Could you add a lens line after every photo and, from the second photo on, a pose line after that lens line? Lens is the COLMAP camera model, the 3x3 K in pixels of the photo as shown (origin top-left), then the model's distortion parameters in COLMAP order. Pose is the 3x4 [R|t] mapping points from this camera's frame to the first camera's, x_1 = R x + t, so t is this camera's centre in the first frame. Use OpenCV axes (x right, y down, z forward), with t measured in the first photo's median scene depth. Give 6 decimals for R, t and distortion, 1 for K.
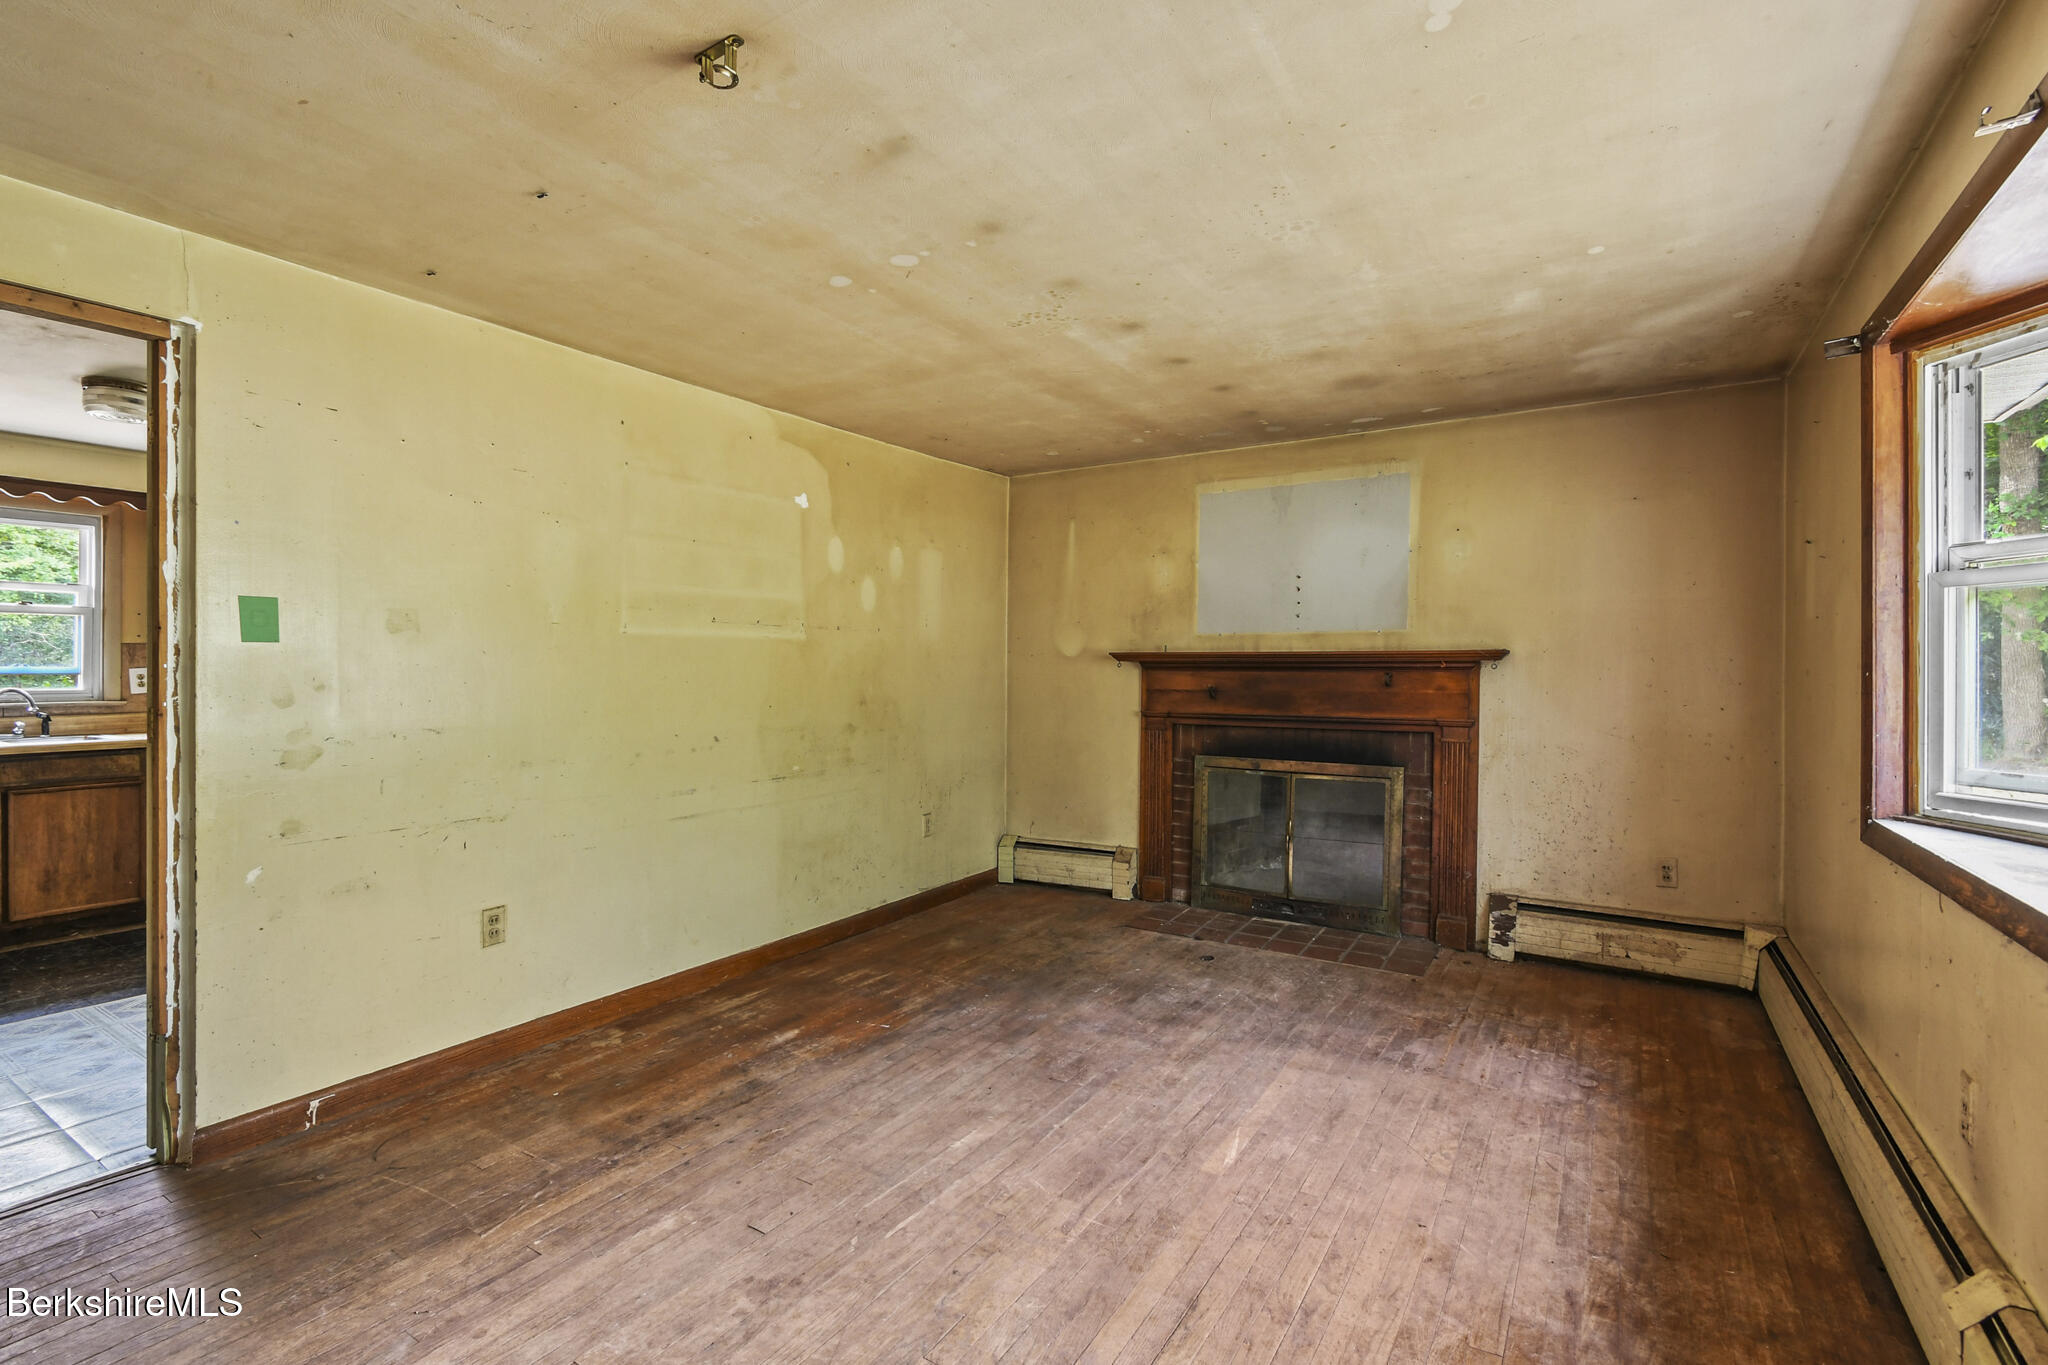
lens RADIAL K [[949.6, 0, 934.4], [0, 949.6, 679.2], [0, 0, 1]] dist [-0.000504, -0.000512]
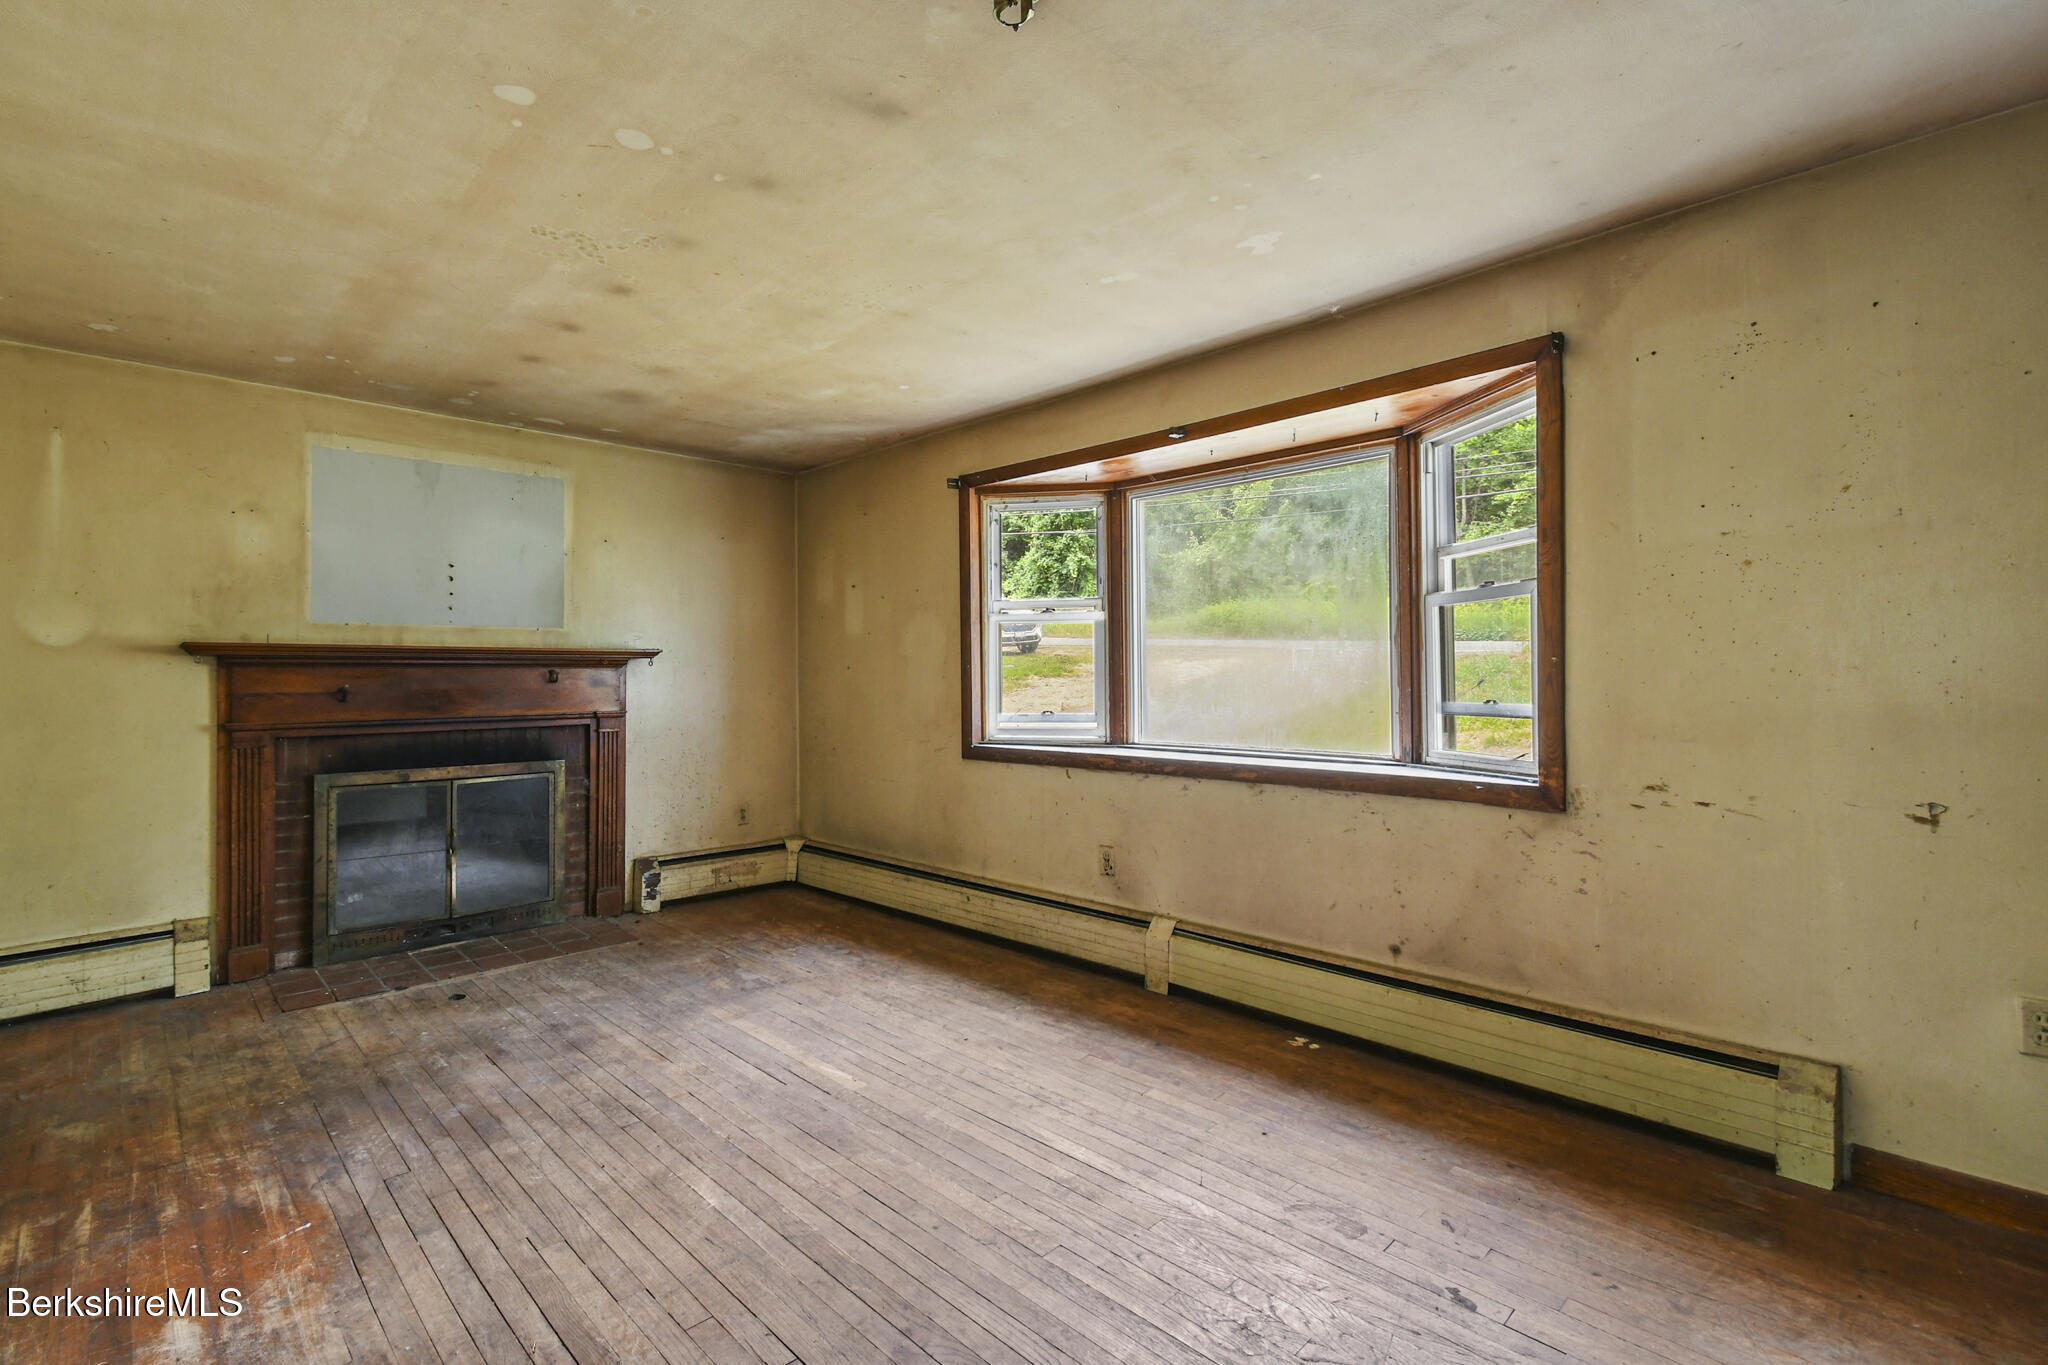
lens RADIAL K [[935.2, 0, 1020.0], [0, 935.2, 692.4], [0, 0, 1]] dist [-0.000443, -0.001184]
pose [[0.178465, -0.024263, 0.983647, -0.541783], [0.014981, 0.999647, 0.021940, 0.004052], [-0.983832, 0.010821, 0.178766, 0.398754]]
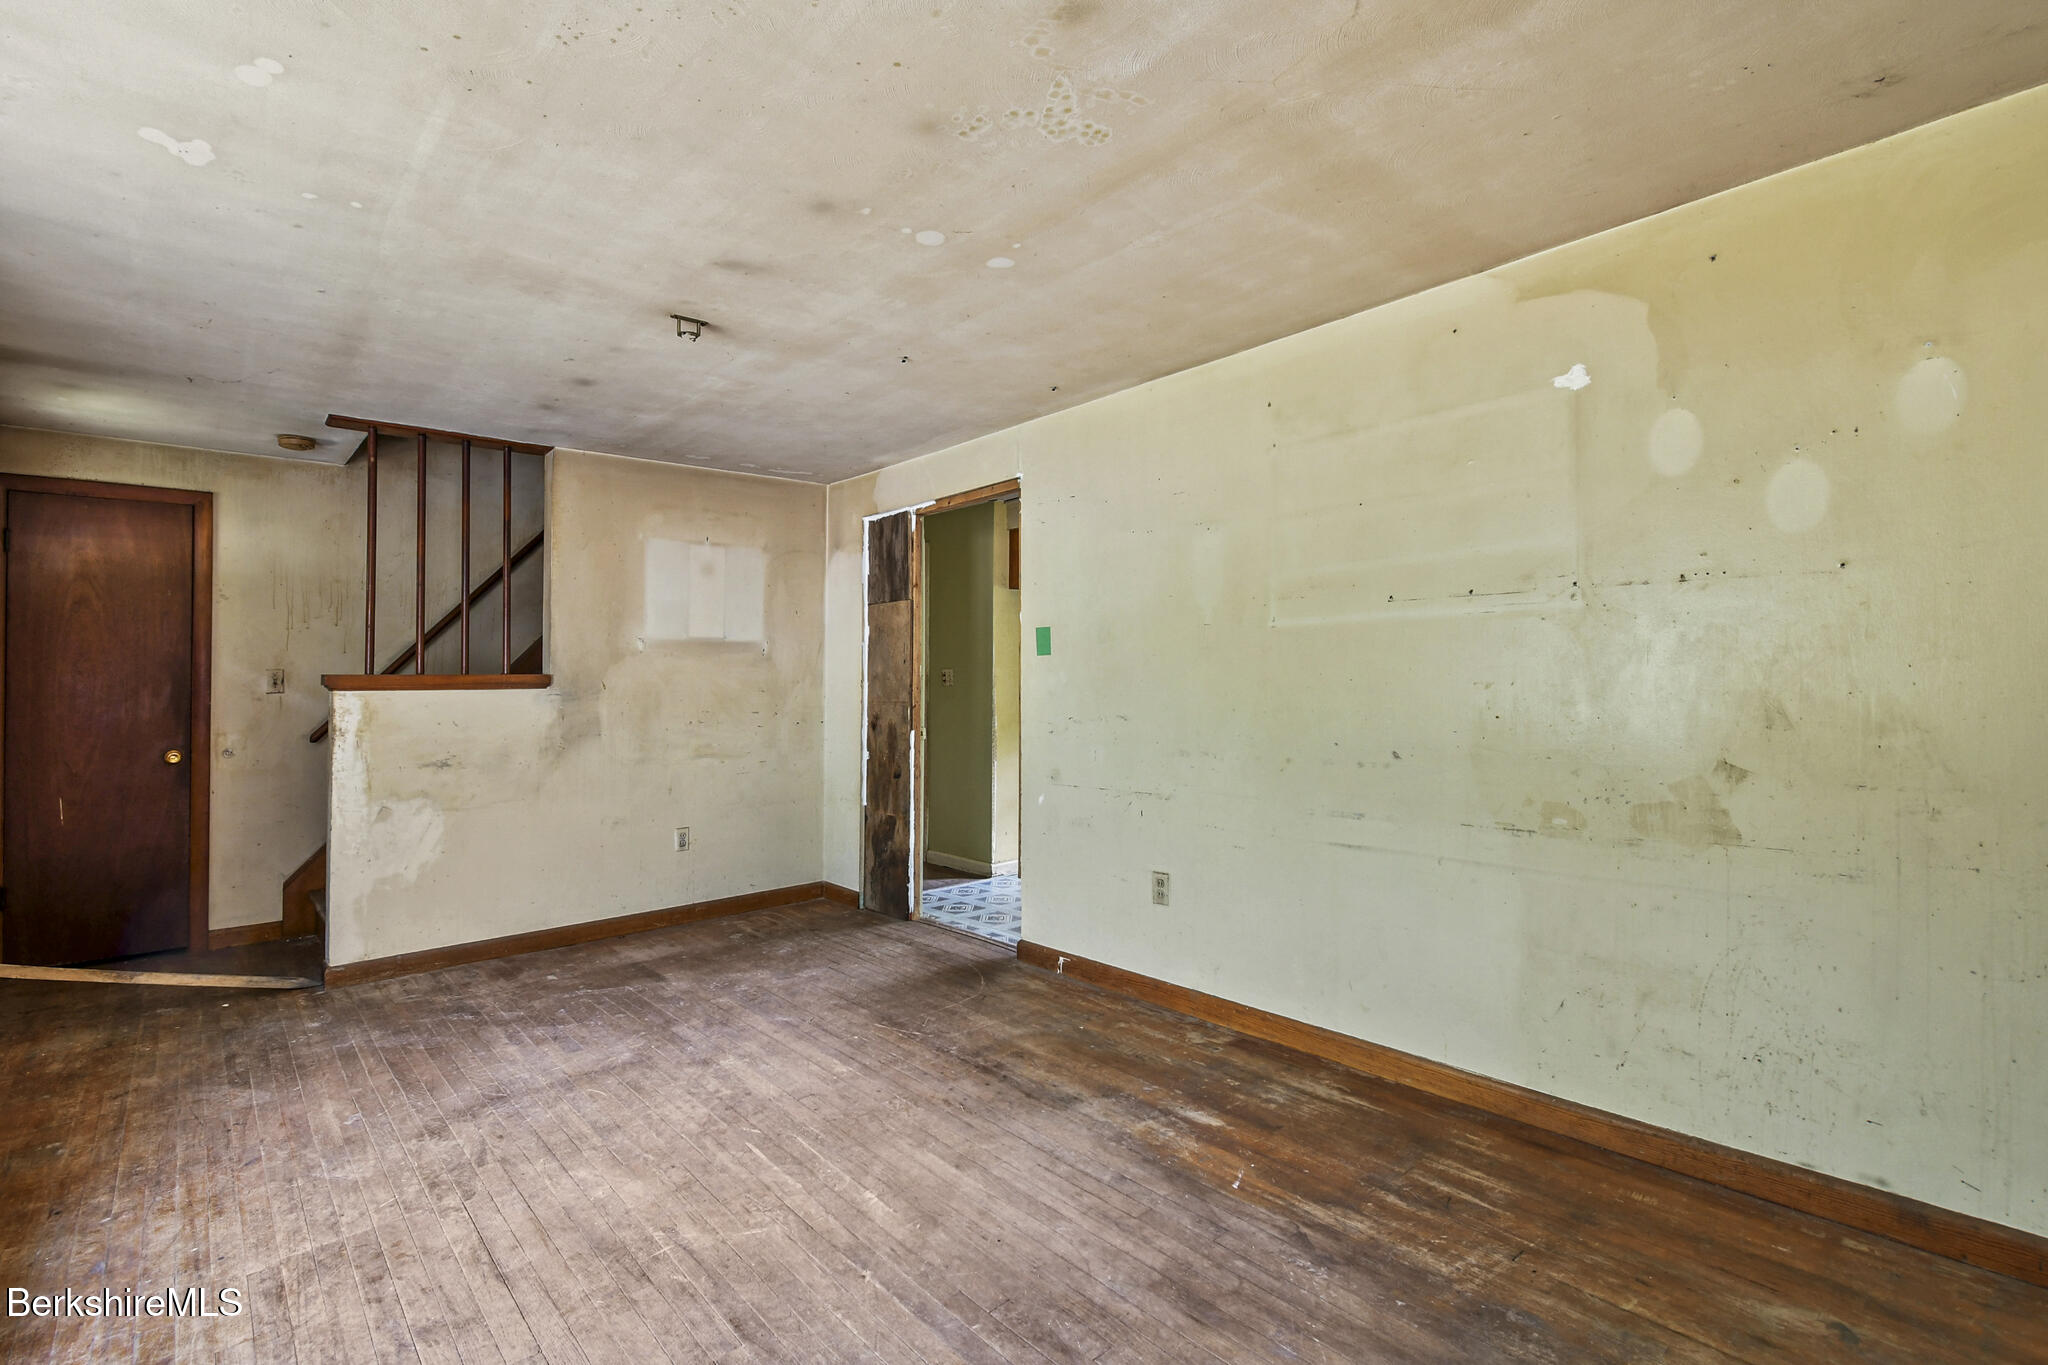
lens RADIAL K [[947.7, 0, 1021.4], [0, 947.7, 640.6], [0, 0, 1]] dist [0.000517, -0.000409]
pose [[-0.230511, -0.035222, -0.972432, 0.632568], [0.008332, 0.999237, -0.038168, -0.002186], [0.973034, -0.016900, -0.230042, 0.966554]]
